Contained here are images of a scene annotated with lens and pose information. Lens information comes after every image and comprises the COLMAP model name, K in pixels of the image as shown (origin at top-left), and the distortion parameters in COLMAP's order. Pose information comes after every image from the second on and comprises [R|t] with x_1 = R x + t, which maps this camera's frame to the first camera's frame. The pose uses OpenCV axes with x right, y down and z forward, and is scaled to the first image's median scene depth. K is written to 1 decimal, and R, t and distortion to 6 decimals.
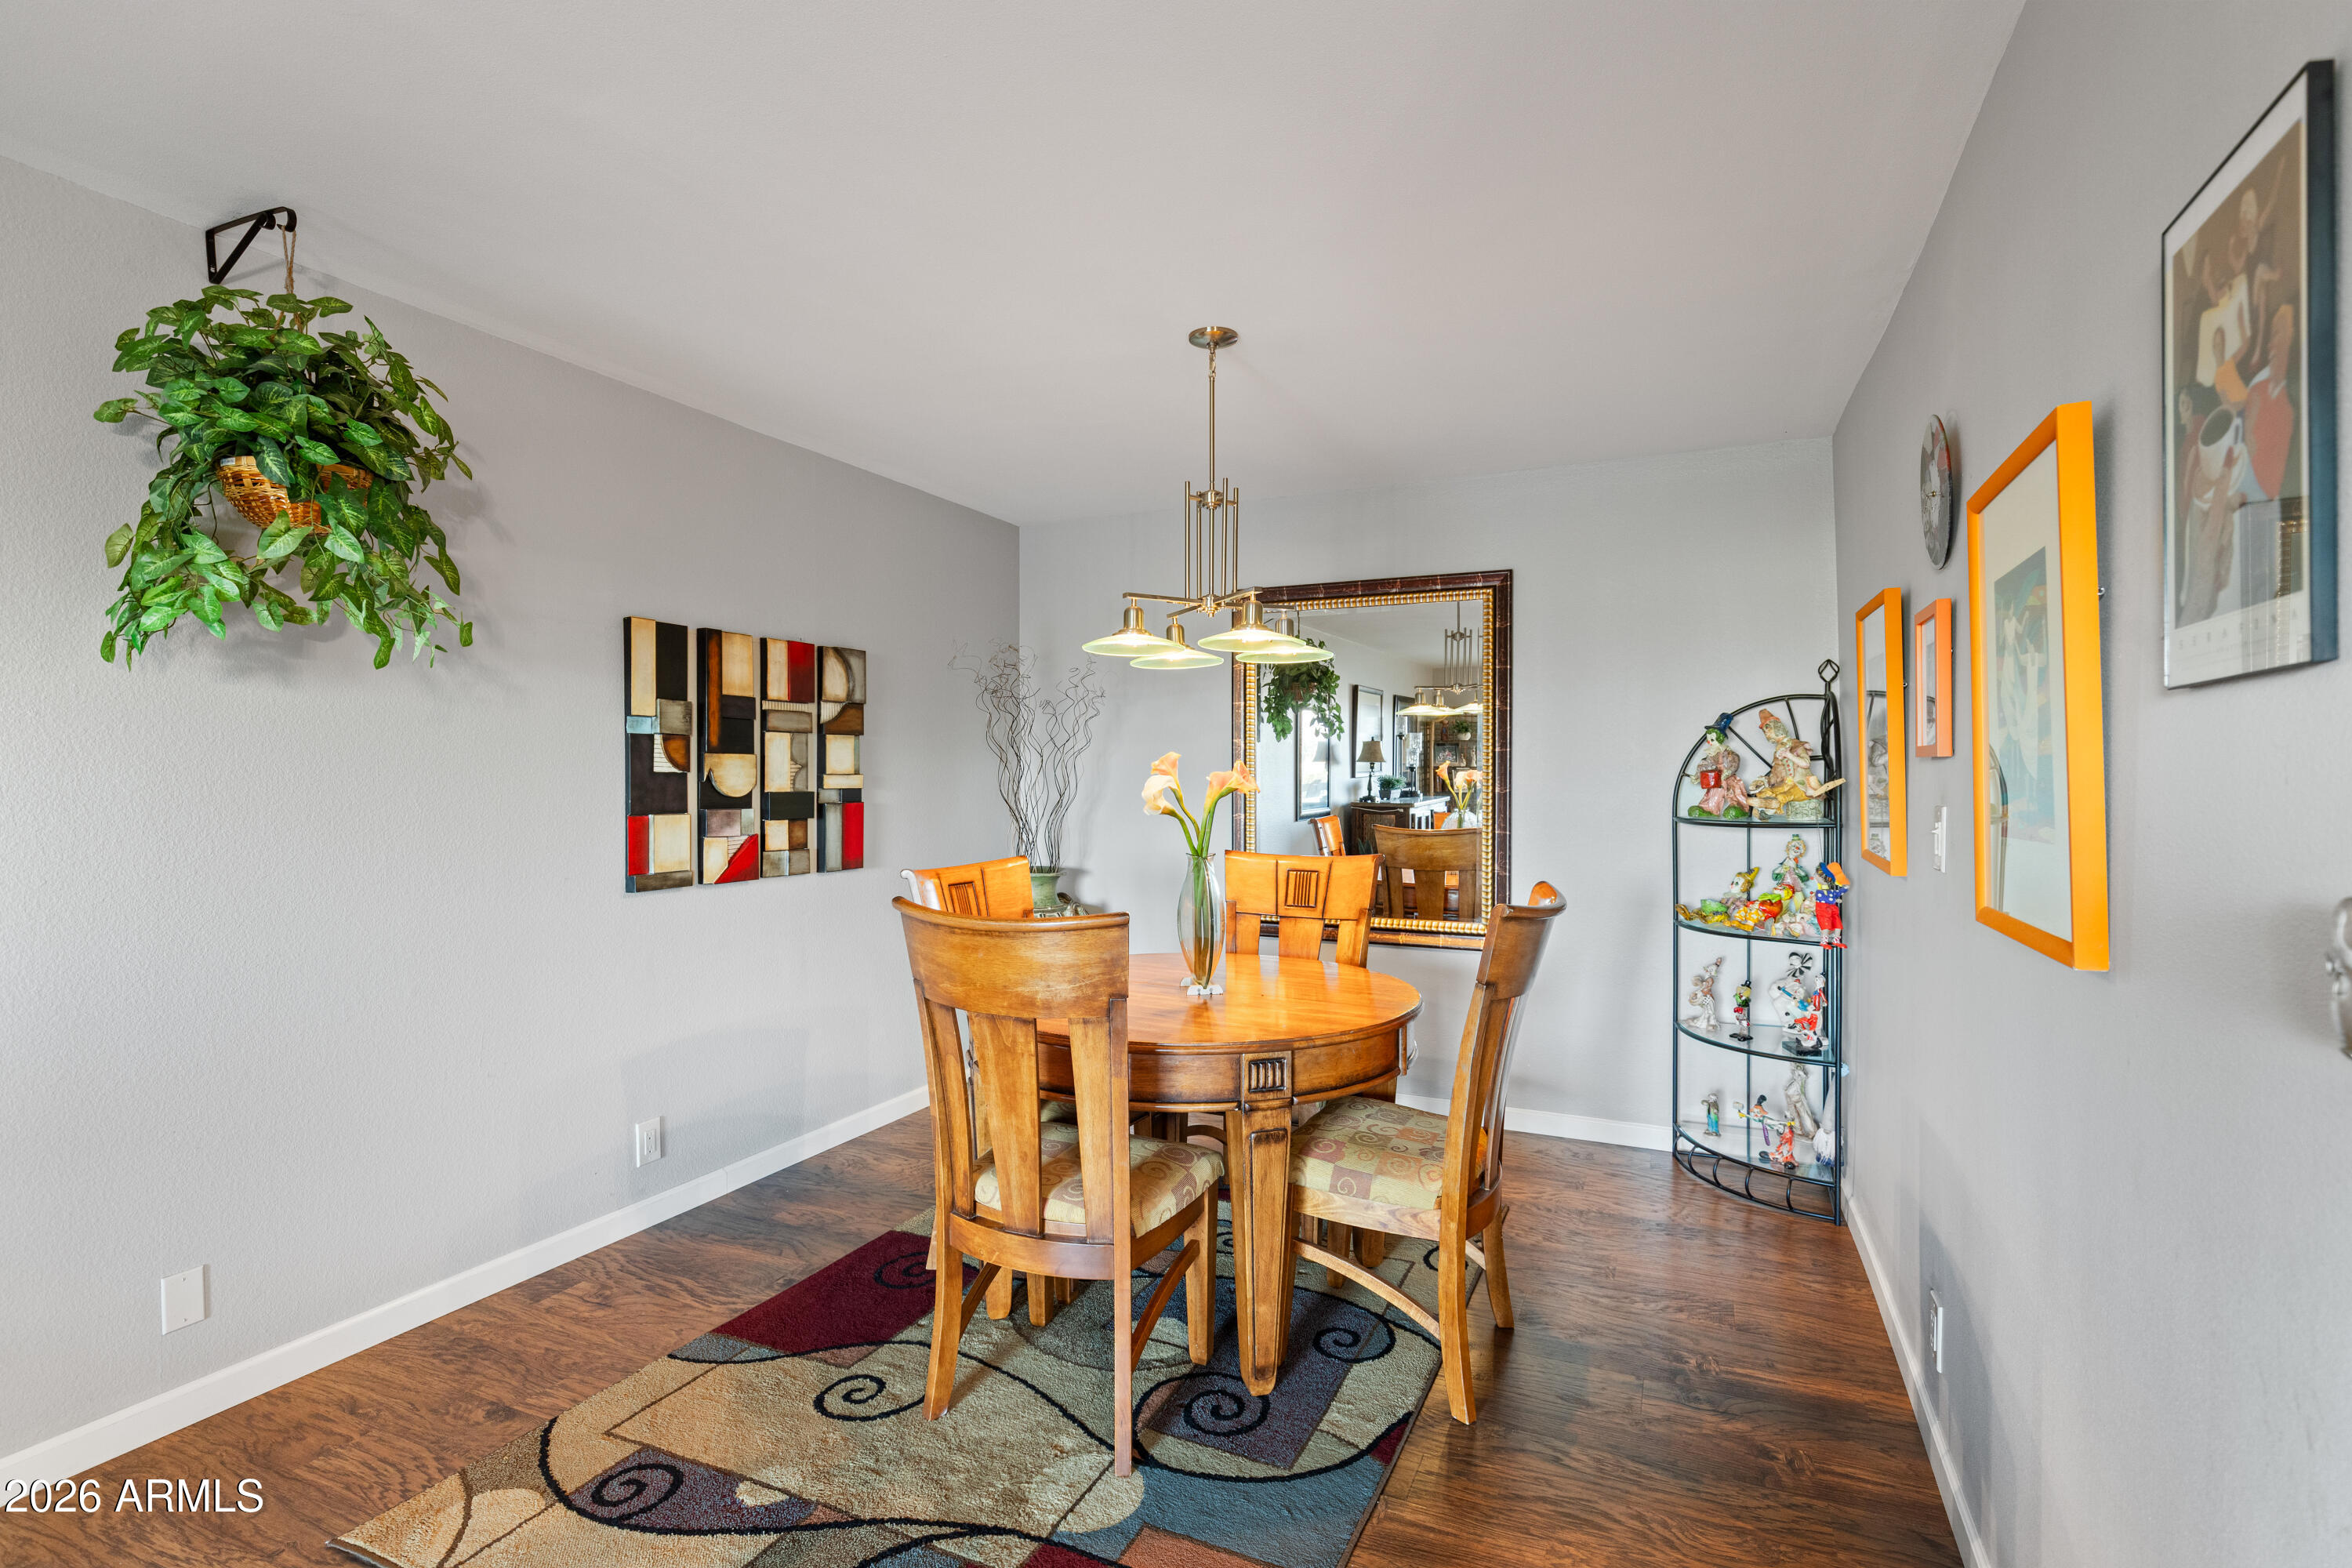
lens RADIAL K [[1121.4, 0, 1176.0], [0, 1121.4, 784.0], [0, 0, 1]] dist [0.001829, 0.000211]
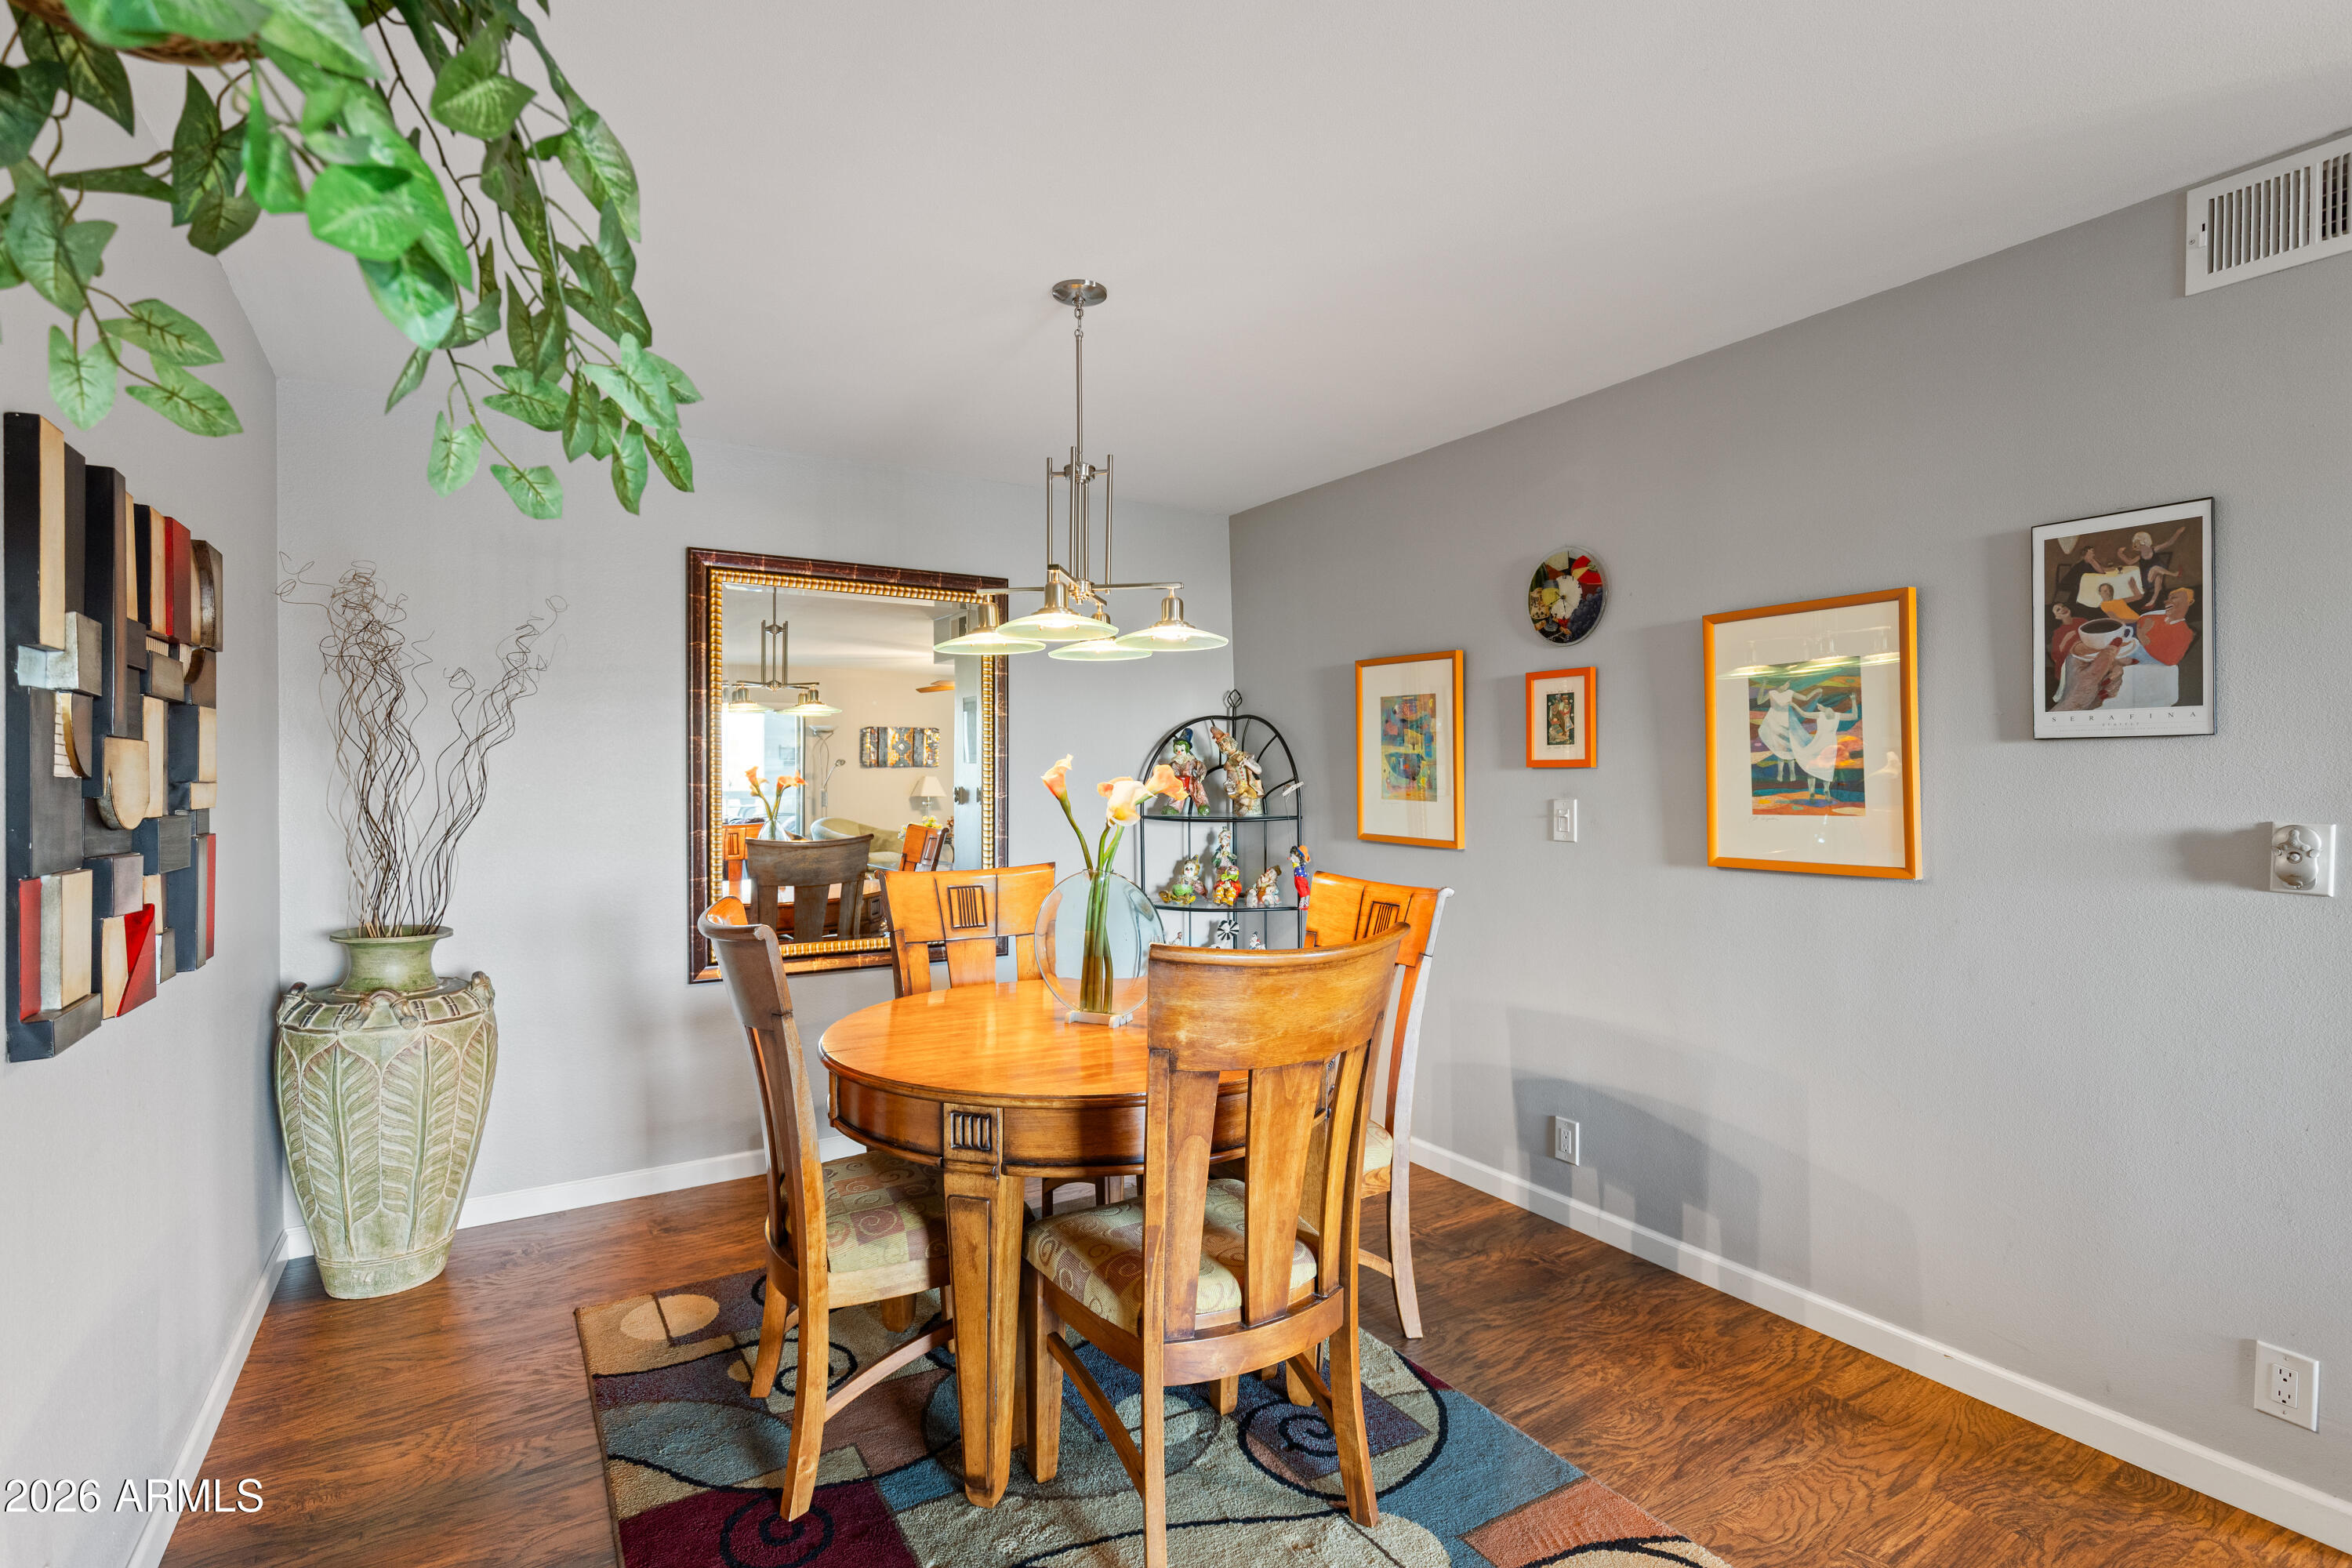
lens RADIAL K [[1130.8, 0, 1172.8], [0, 1130.8, 775.5], [0, 0, 1]] dist [0.001216, -0.000049]
pose [[0.543517, 0.002038, 0.839396, -0.794751], [0.008142, 0.999937, -0.007699, -0.005018], [-0.839359, 0.011019, 0.543466, 0.524145]]
